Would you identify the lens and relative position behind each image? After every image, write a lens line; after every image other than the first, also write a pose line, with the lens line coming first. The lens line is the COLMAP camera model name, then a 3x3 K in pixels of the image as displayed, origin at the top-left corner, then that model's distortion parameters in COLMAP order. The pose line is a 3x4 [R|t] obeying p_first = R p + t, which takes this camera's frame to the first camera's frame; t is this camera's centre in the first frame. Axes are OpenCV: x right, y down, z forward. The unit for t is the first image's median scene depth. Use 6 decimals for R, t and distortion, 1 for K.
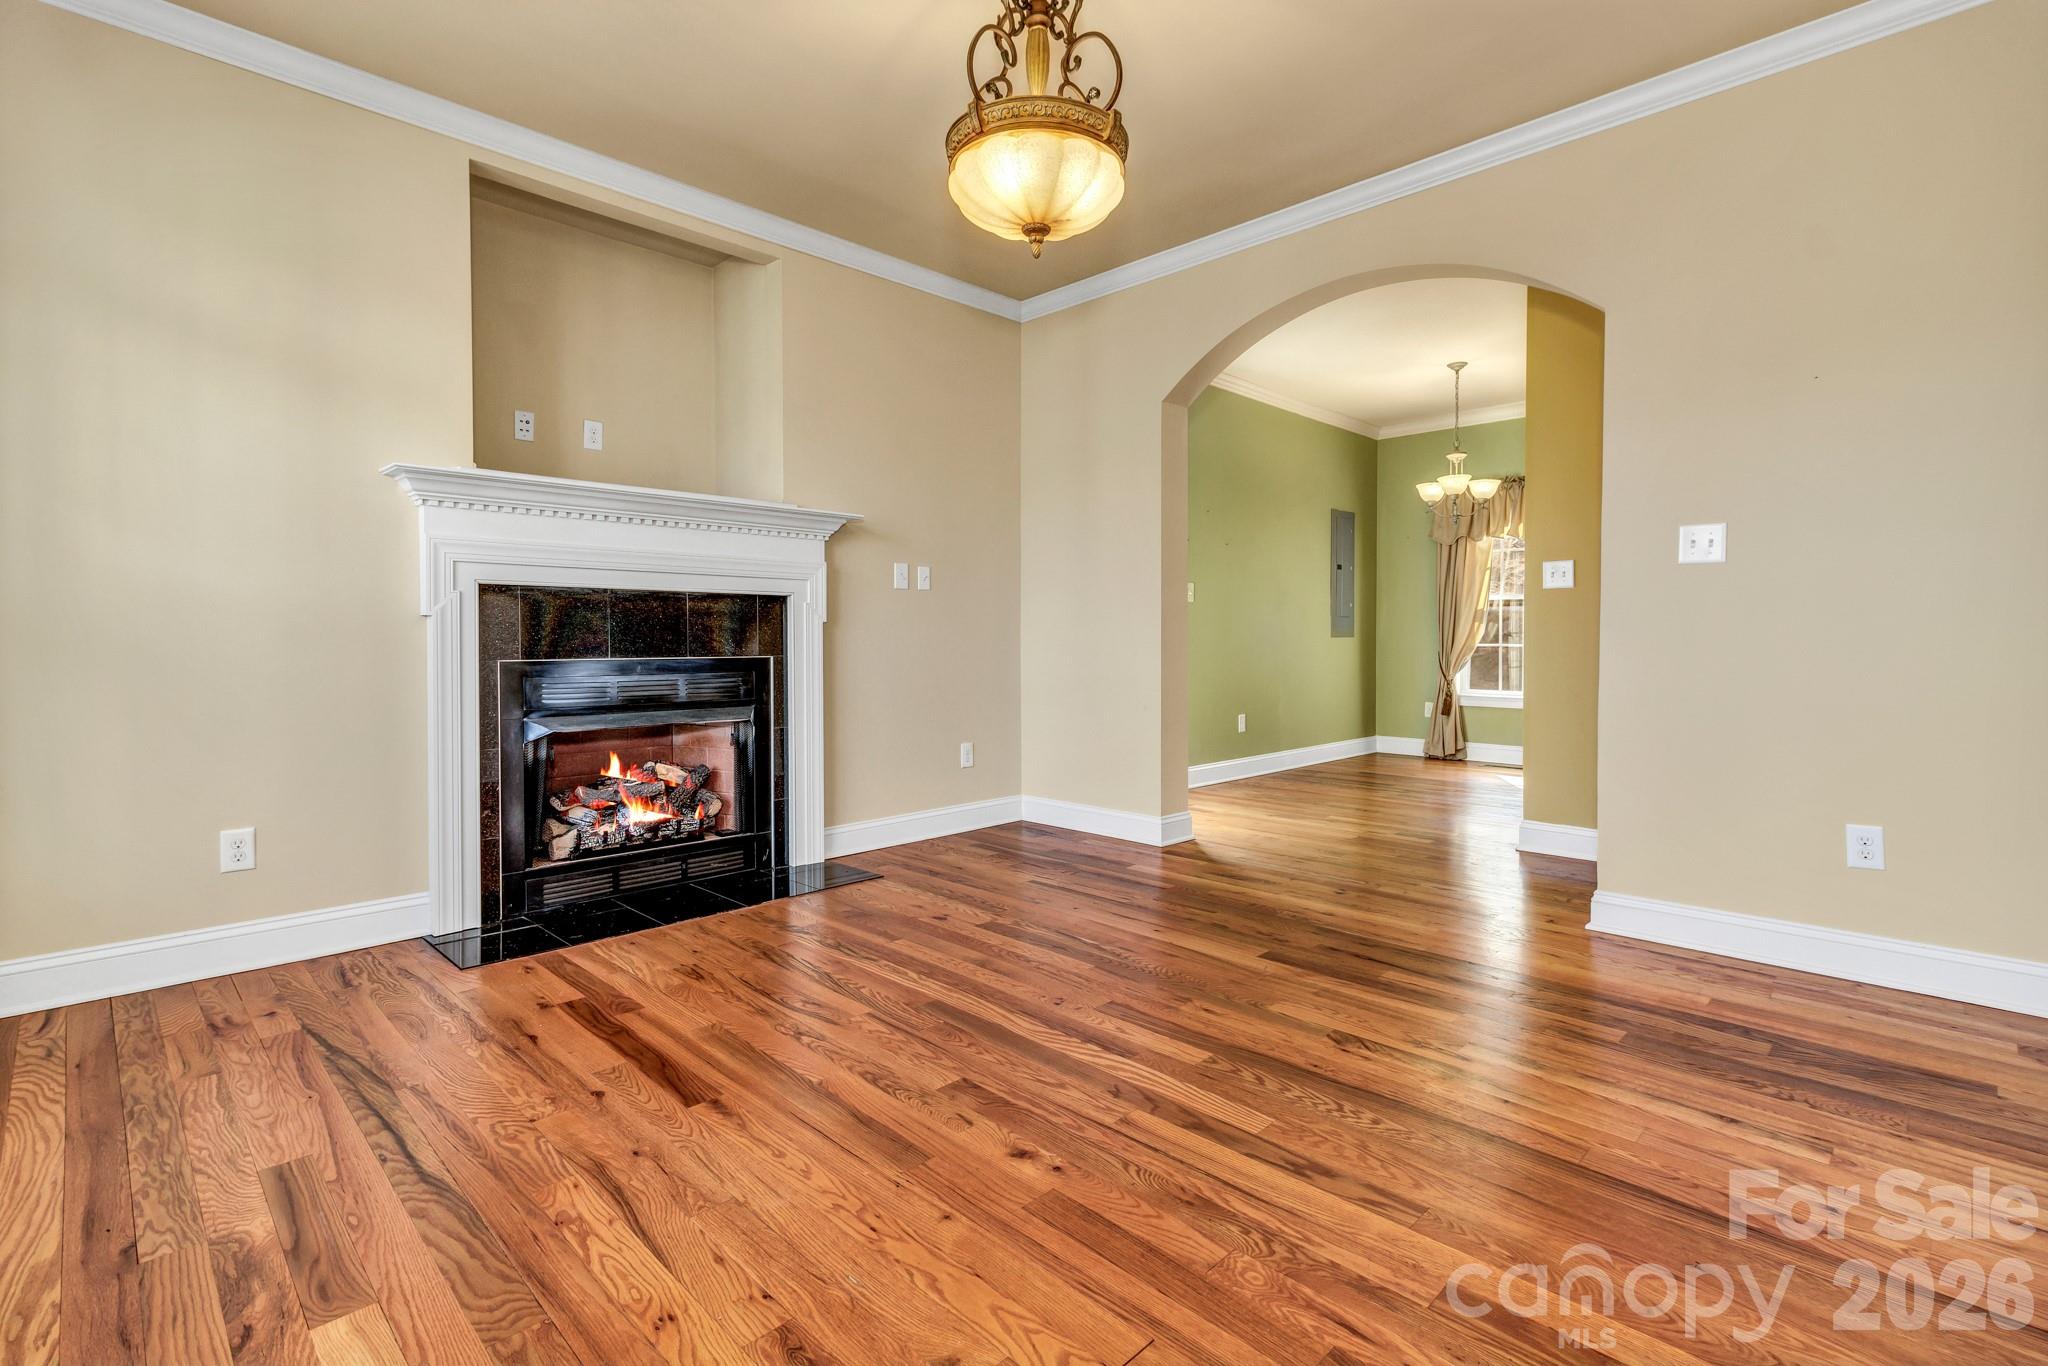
lens RADIAL K [[951.2, 0, 1049.2], [0, 951.2, 669.4], [0, 0, 1]] dist [0.001171, 0.000043]
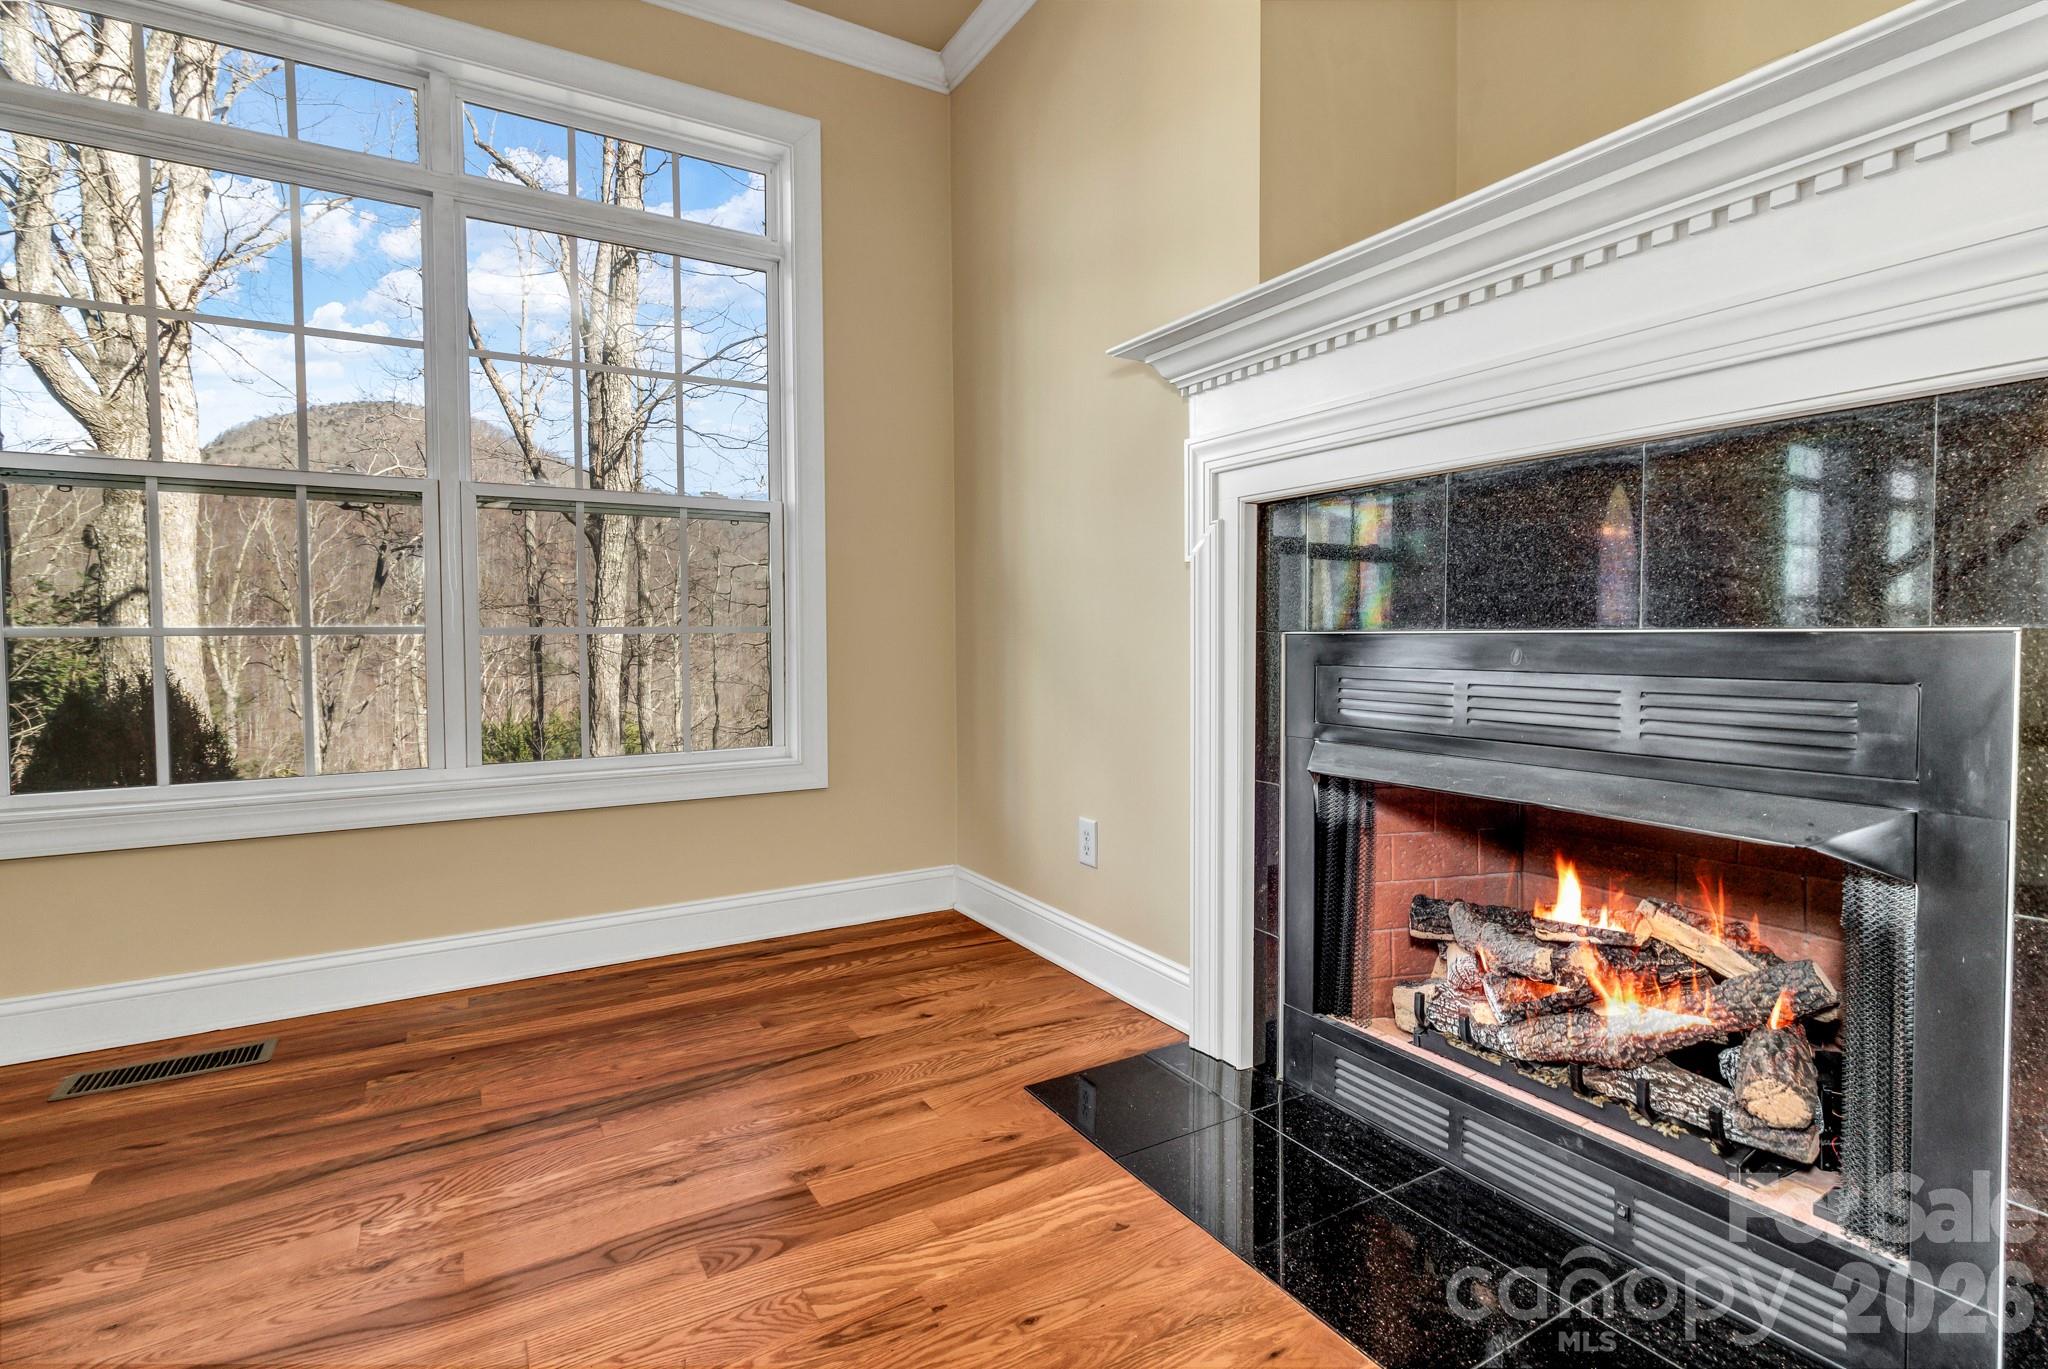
lens RADIAL K [[951.2, 0, 1031.9], [0, 951.2, 675.6], [0, 0, 1]] dist [0.001171, 0.000043]
pose [[-0.250704, 0.037601, -0.967333, 0.018618], [-0.031691, 0.998391, 0.047021, -0.005851], [0.967545, 0.042445, -0.249109, 0.994572]]
